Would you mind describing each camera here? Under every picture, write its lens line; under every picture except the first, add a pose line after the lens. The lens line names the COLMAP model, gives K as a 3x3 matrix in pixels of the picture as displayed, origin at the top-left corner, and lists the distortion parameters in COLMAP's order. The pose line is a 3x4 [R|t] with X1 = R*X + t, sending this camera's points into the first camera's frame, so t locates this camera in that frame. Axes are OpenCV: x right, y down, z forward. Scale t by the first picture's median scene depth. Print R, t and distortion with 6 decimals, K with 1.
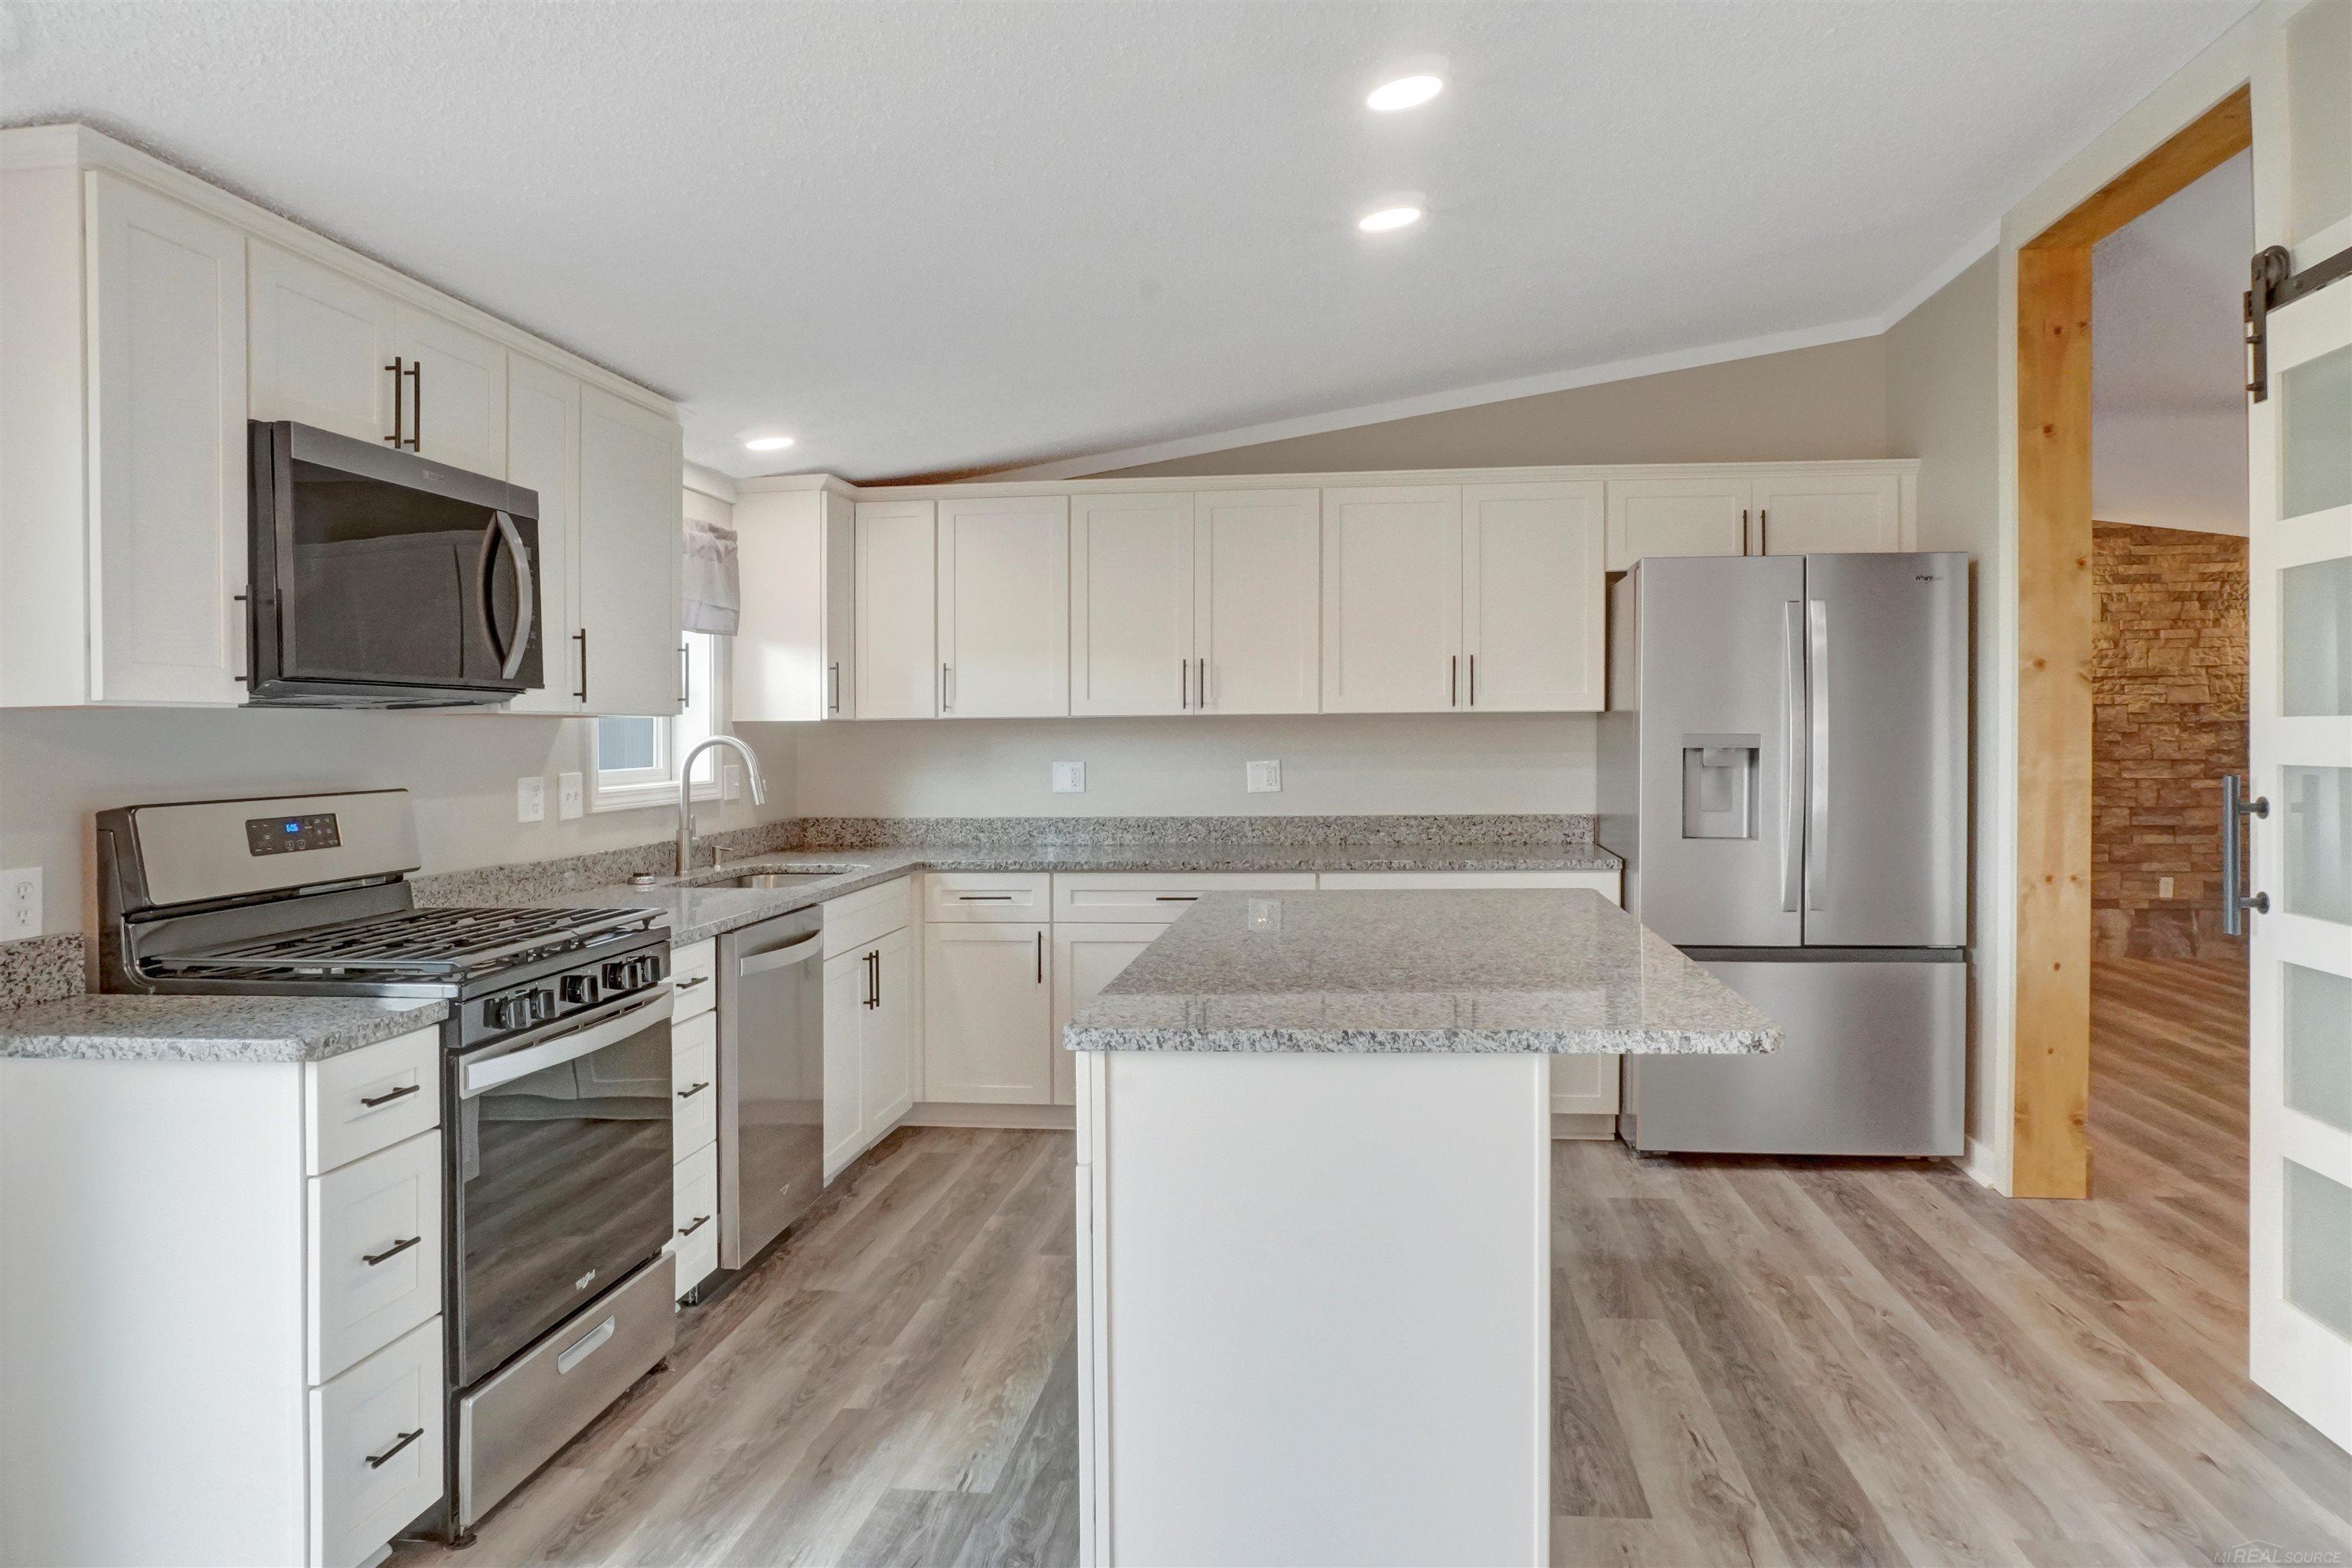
lens RADIAL K [[1561.7, 0, 1133.4], [0, 1561.7, 766.7], [0, 0, 1]] dist [-0.072818, 0.056784]
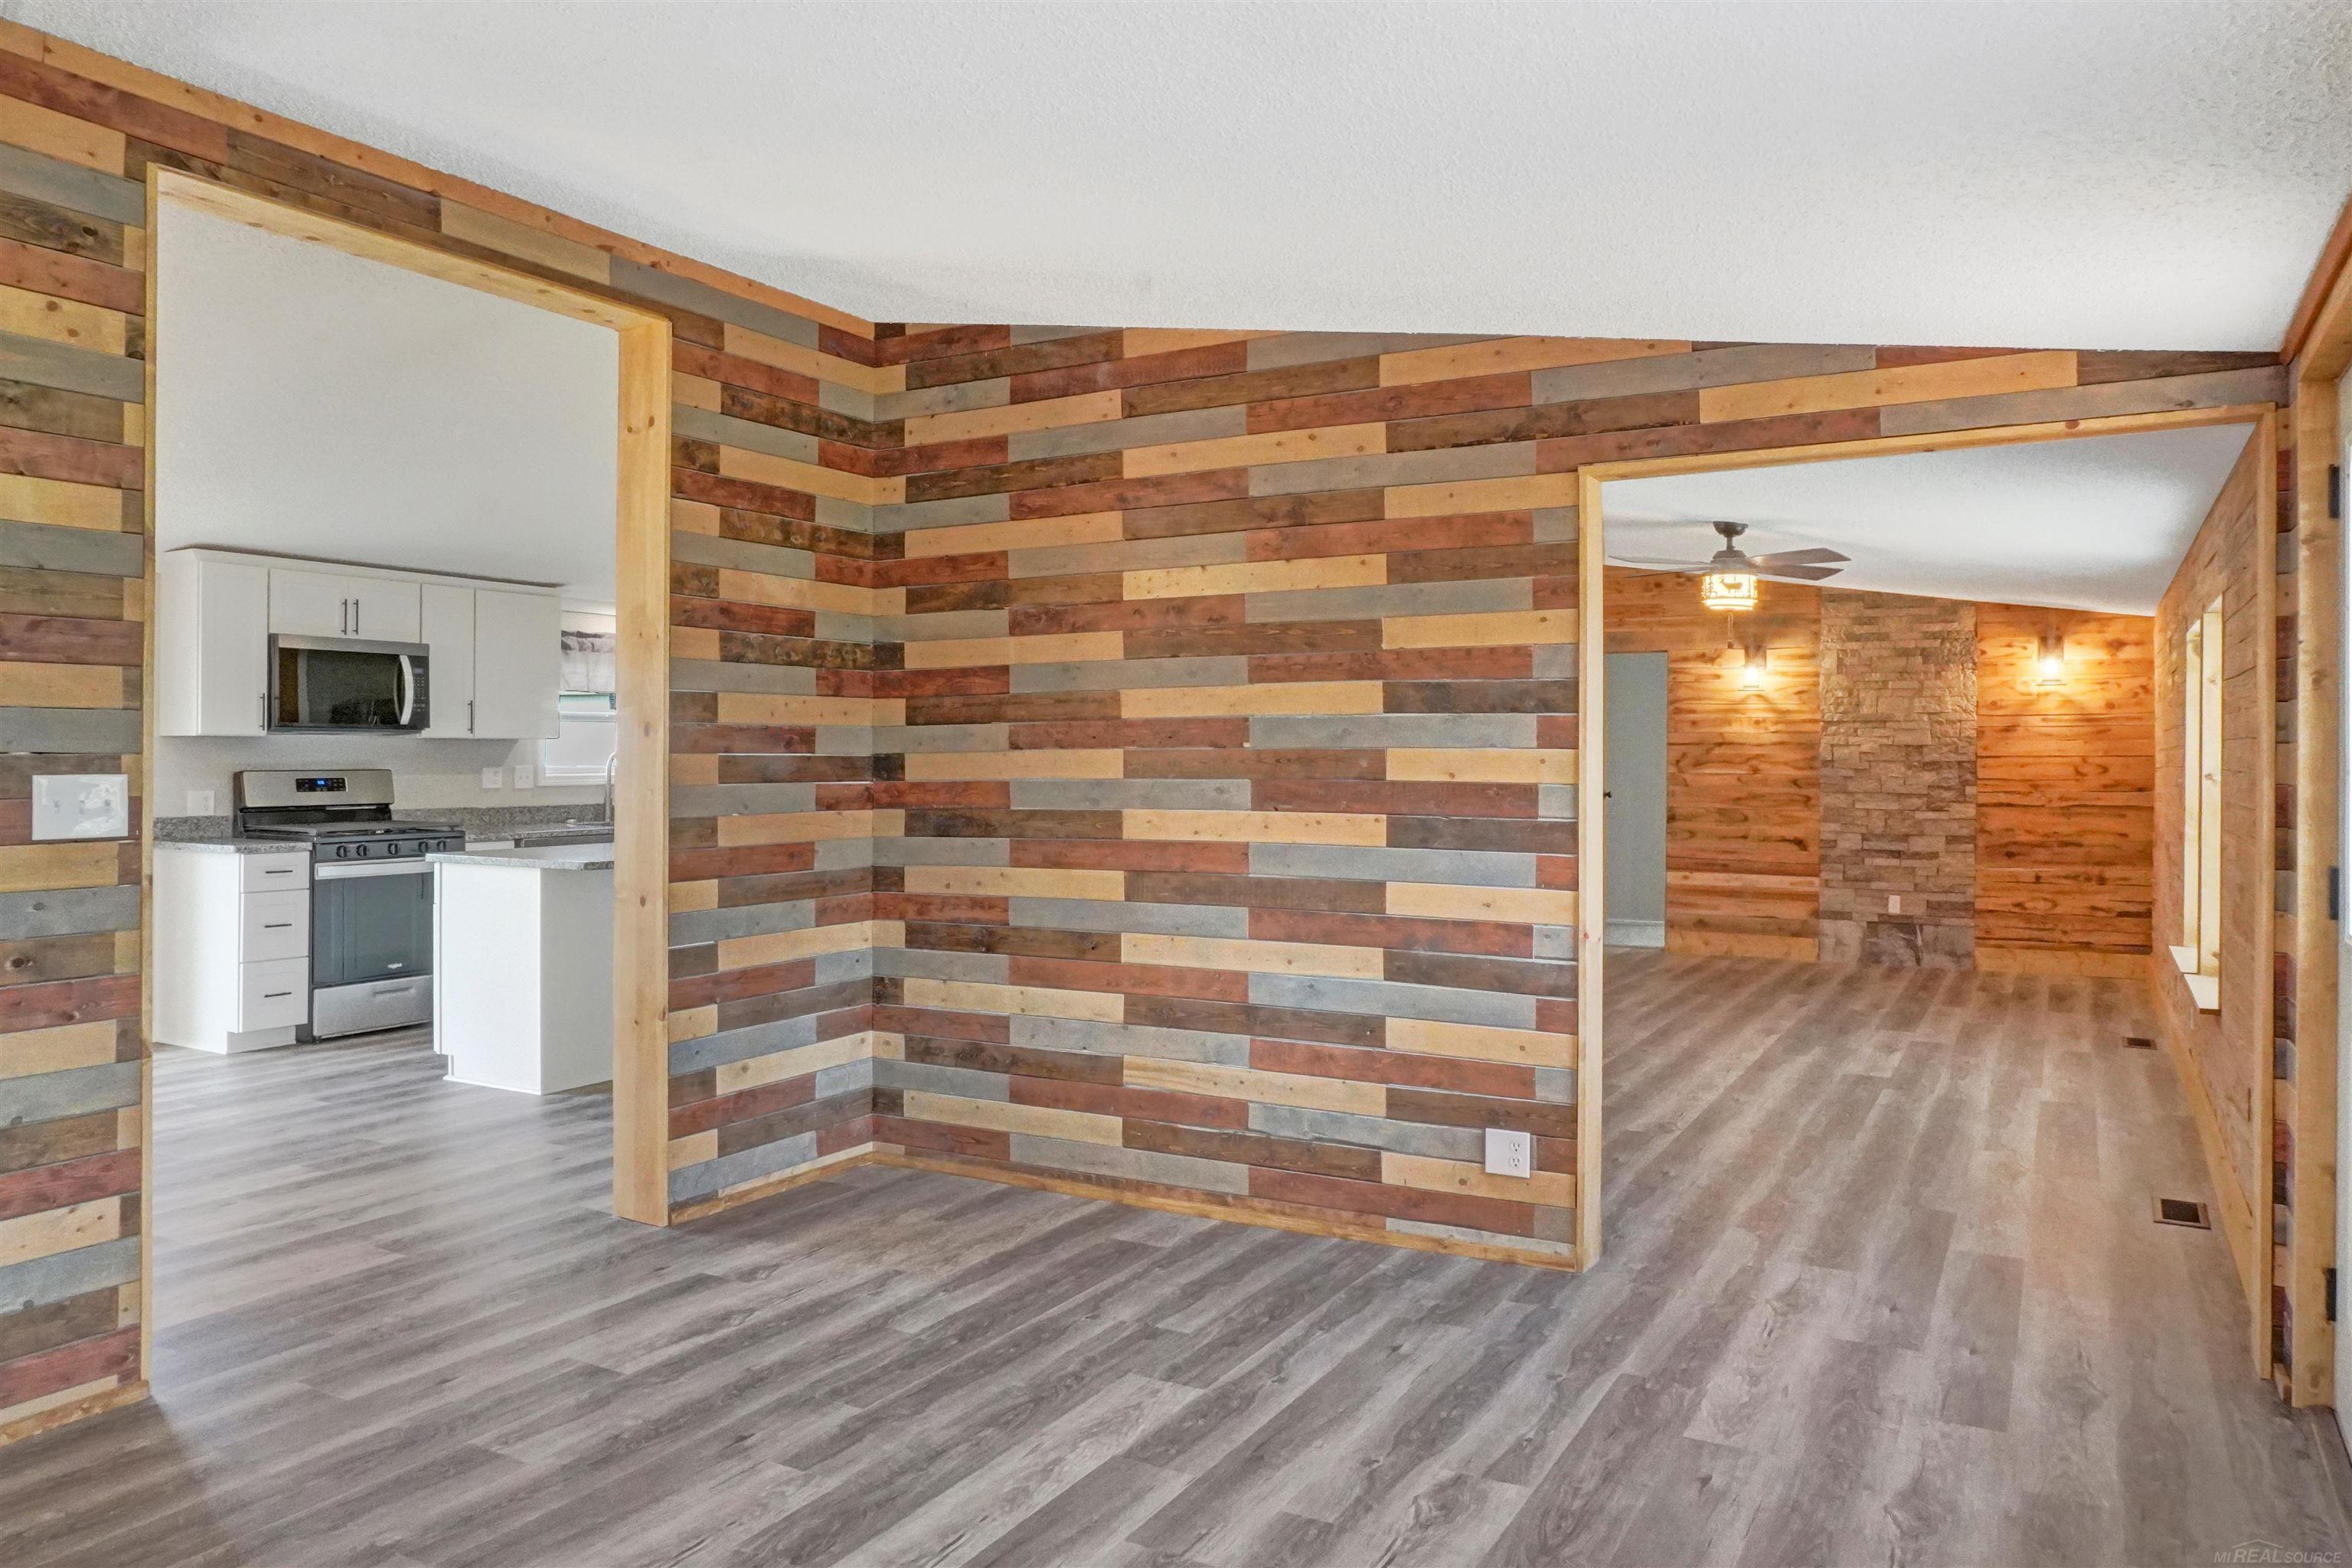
lens RADIAL K [[1619.8, 0, 1144.3], [0, 1619.8, 747.8], [0, 0, 1]] dist [-0.044214, 0.032374]
pose [[0.930411, 0.019037, -0.366022, 1.028603], [-0.027138, 0.999487, -0.016998, -0.005152], [0.365511, 0.025748, 0.930451, -0.588269]]
